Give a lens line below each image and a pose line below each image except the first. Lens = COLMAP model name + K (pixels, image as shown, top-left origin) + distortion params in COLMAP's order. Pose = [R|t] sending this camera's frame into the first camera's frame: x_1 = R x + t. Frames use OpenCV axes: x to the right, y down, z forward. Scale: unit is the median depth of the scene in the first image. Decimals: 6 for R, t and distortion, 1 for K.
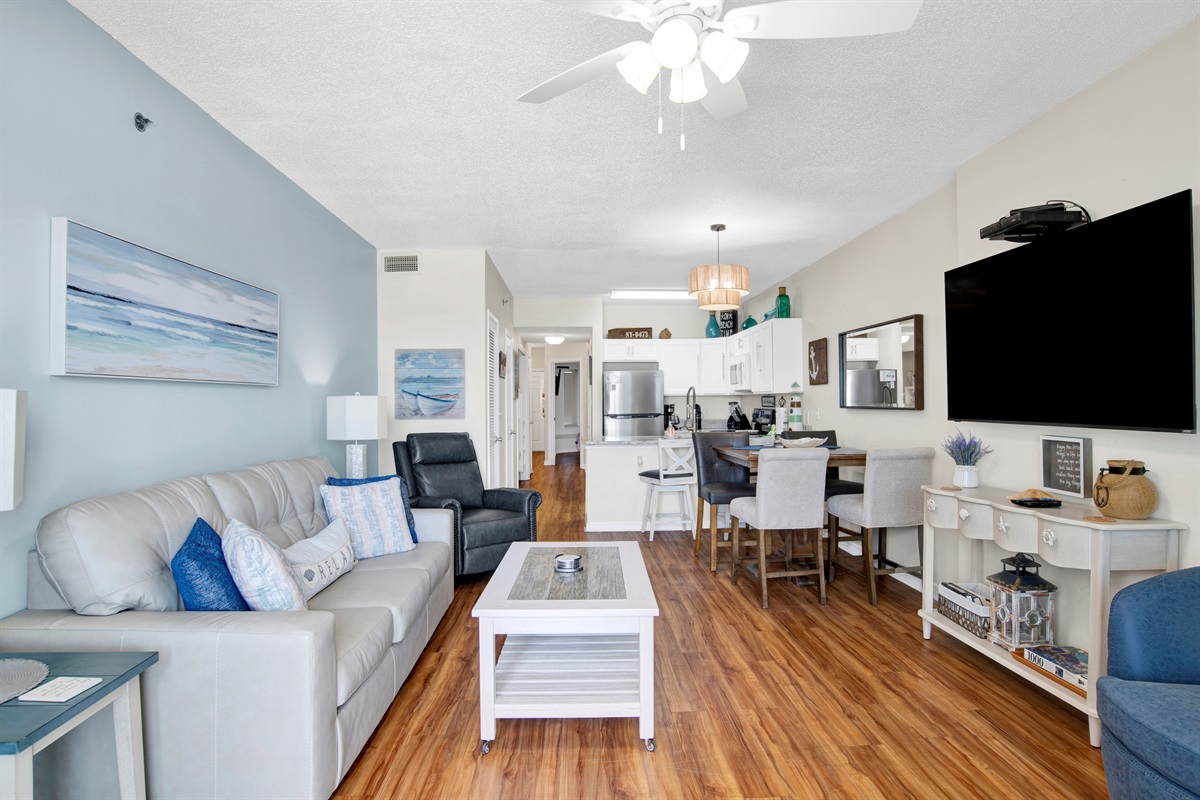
lens RADIAL K [[647.7, 0, 614.2], [0, 647.7, 407.5], [0, 0, 1]] dist [-0.078967, 0.029056]
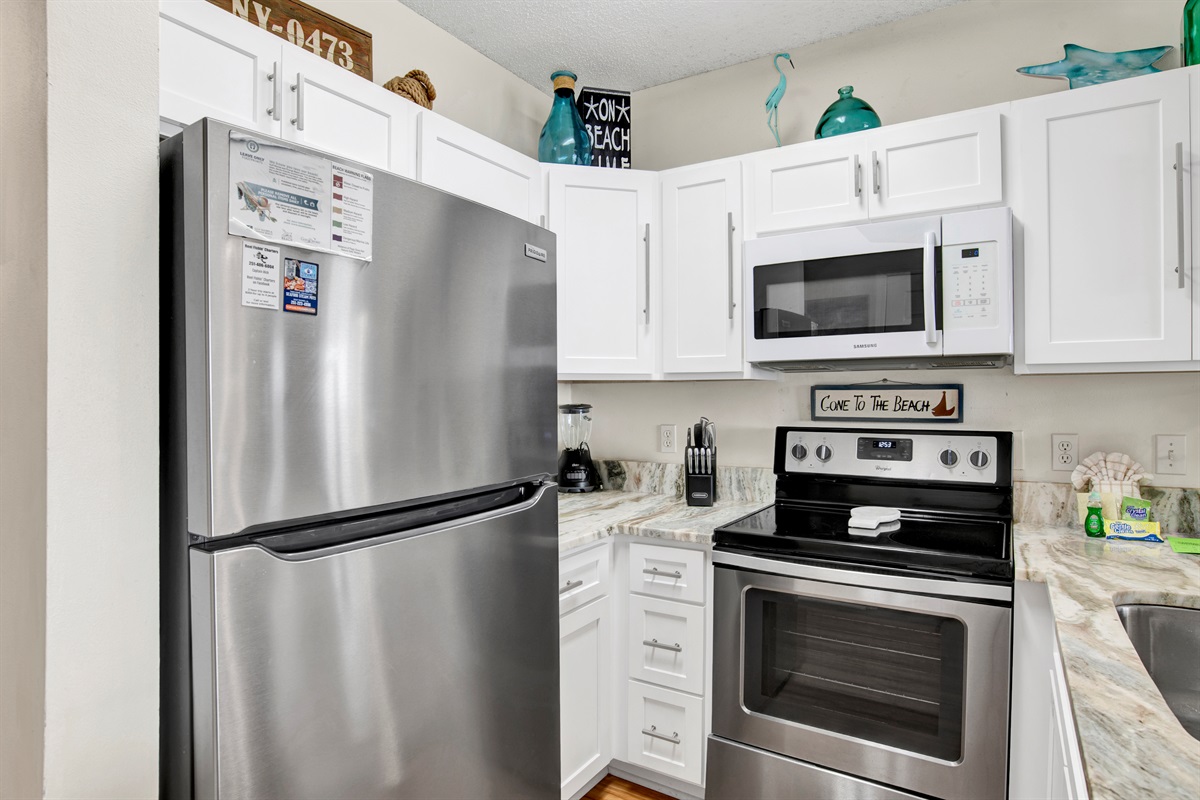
lens RADIAL K [[634.1, 0, 606.6], [0, 634.1, 398.2], [0, 0, 1]] dist [-0.069467, 0.023450]
pose [[0.580644, 0.002366, 0.814154, -0.143137], [0.008919, 0.999917, -0.009267, -0.023796], [-0.814109, 0.012642, 0.580575, 2.208058]]
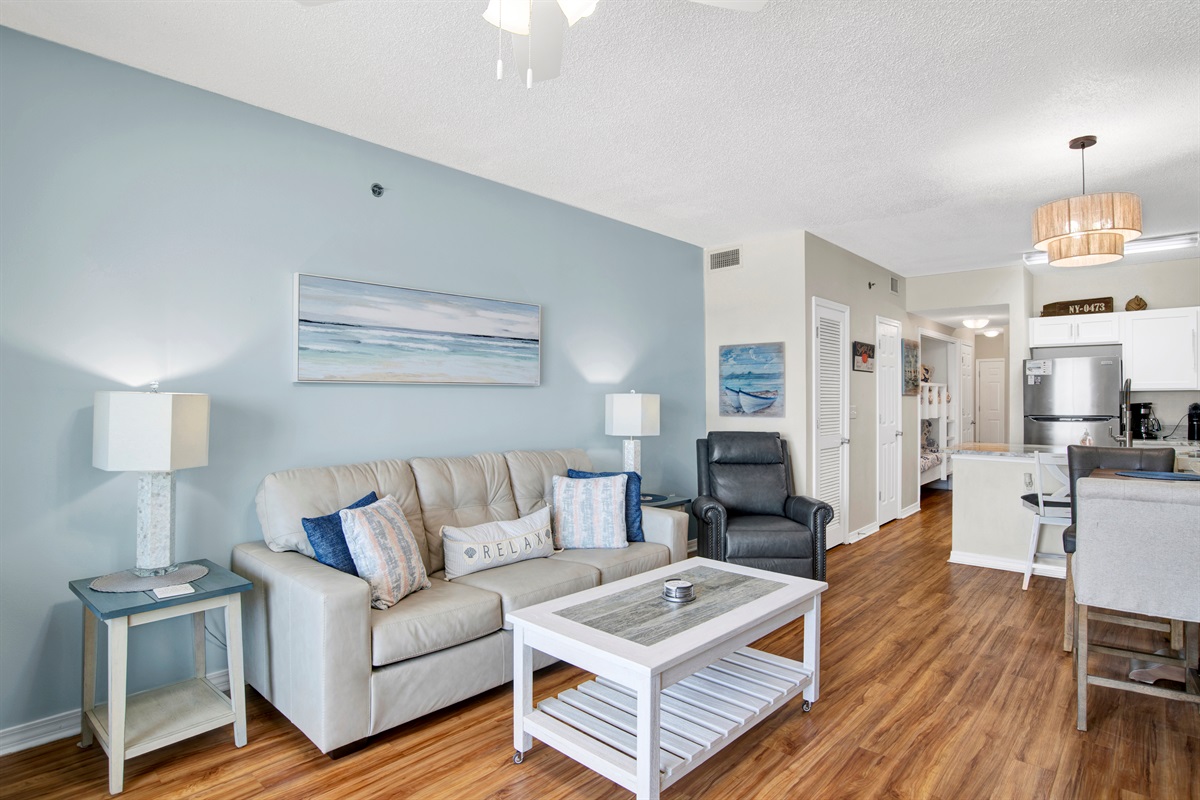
lens RADIAL K [[643.5, 0, 603.9], [0, 643.5, 400.0], [0, 0, 1]] dist [-0.077196, 0.025330]
pose [[0.701970, 0.007163, -0.712170, 0.401914], [-0.008424, 0.999963, 0.001754, -0.011544], [0.712156, 0.004768, 0.702005, 0.288168]]
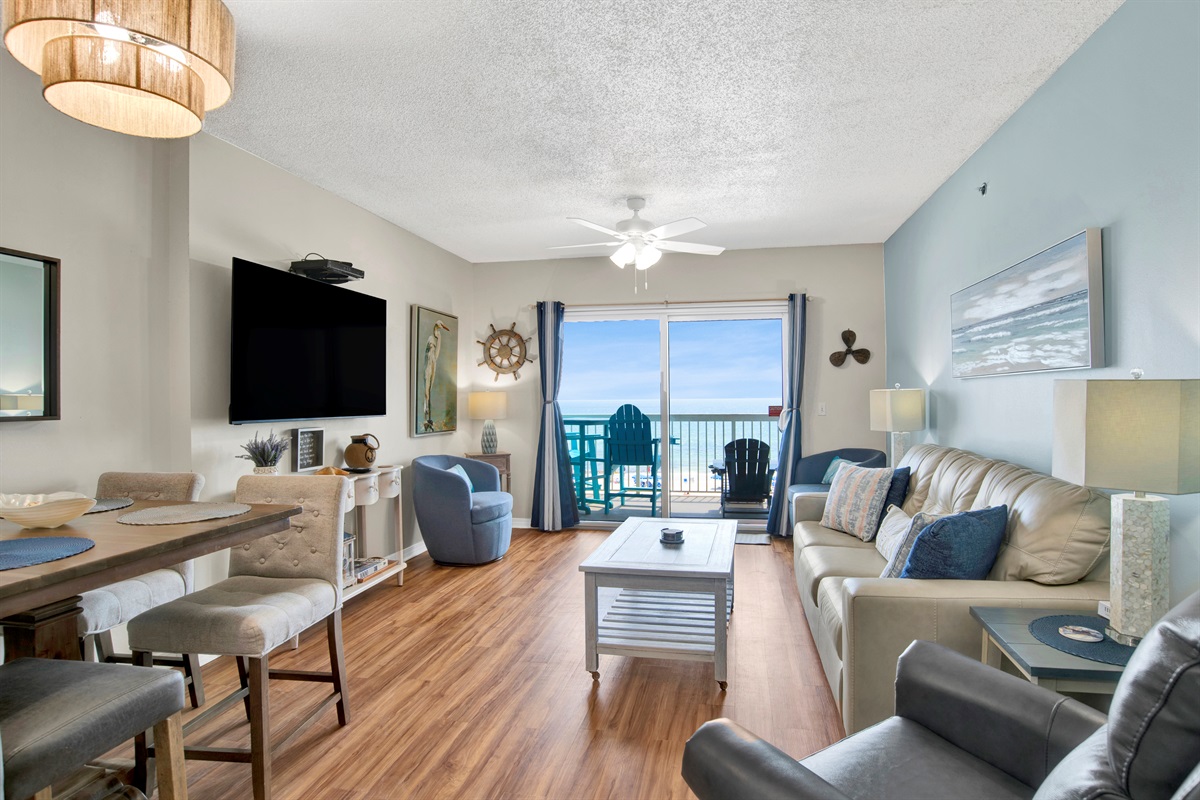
lens RADIAL K [[633.9, 0, 613.0], [0, 633.9, 398.5], [0, 0, 1]] dist [-0.070389, 0.023707]
pose [[-0.968761, 0.012391, 0.247688, -0.220732], [0.015039, 0.999848, 0.008801, -0.016390], [-0.247541, 0.012251, -0.968800, 1.851952]]
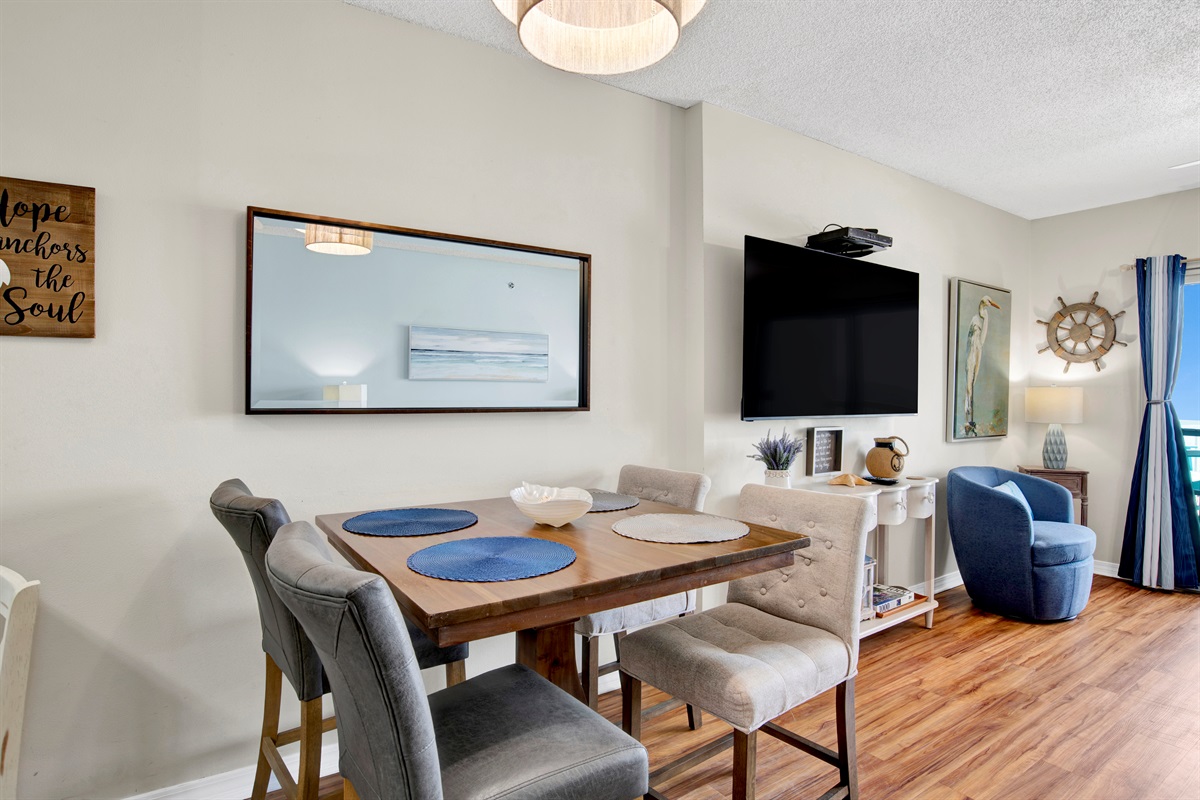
lens RADIAL K [[633.9, 0, 613.0], [0, 633.9, 398.5], [0, 0, 1]] dist [-0.070389, 0.023707]
pose [[-0.508762, -0.005201, 0.860891, -0.082411], [0.005408, 0.999943, 0.009237, -0.017250], [-0.860890, 0.009355, -0.508705, 1.679217]]
